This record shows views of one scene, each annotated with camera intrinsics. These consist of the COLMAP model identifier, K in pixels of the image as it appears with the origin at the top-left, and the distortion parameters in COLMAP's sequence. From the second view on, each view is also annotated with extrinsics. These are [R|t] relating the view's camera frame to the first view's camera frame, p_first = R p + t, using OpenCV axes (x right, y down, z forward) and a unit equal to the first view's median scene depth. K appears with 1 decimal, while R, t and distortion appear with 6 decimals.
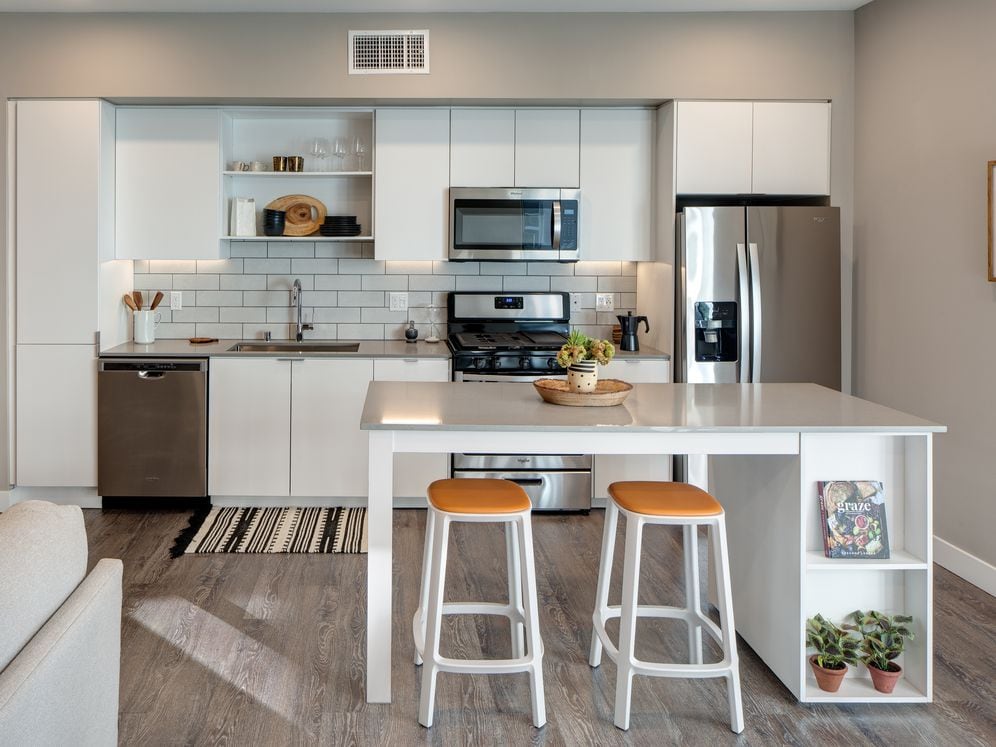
lens RADIAL K [[670.0, 0, 498.0], [0, 670.0, 373.5], [0, 0, 1]] dist [-0.002901, 0.000204]
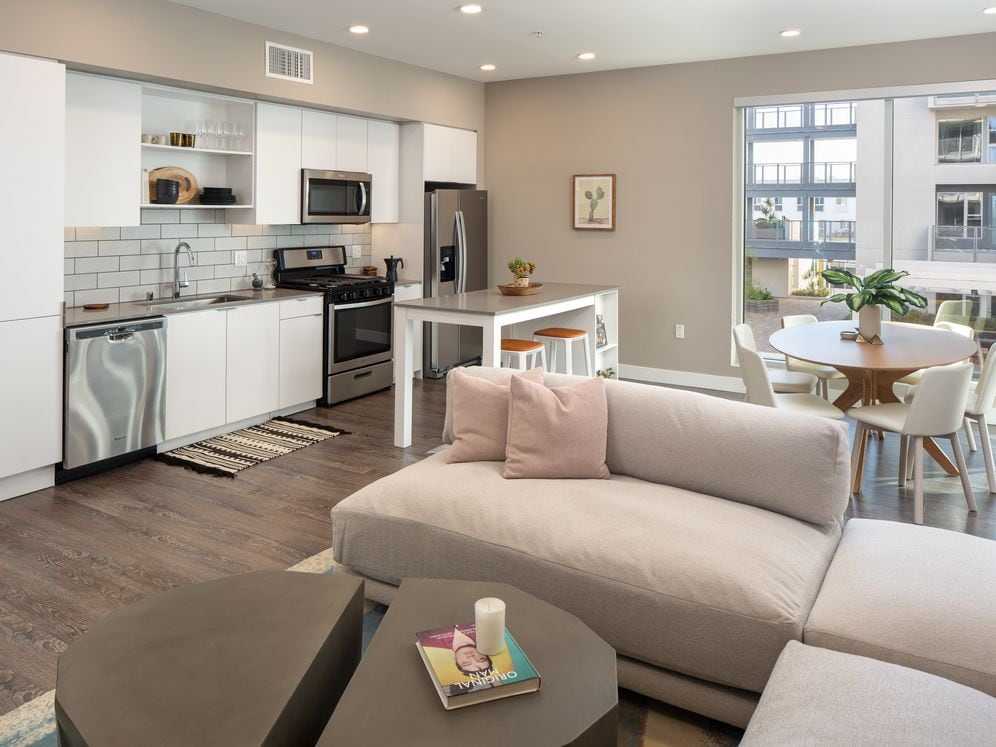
lens RADIAL K [[561.7, 0, 440.3], [0, 561.7, 369.5], [0, 0, 1]] dist [-0.001297, 0.000699]
pose [[0.674948, -0.199230, 0.710460, -0.755523], [0.134446, 0.979946, 0.147075, -0.010719], [-0.725514, -0.003749, 0.688198, 0.019252]]
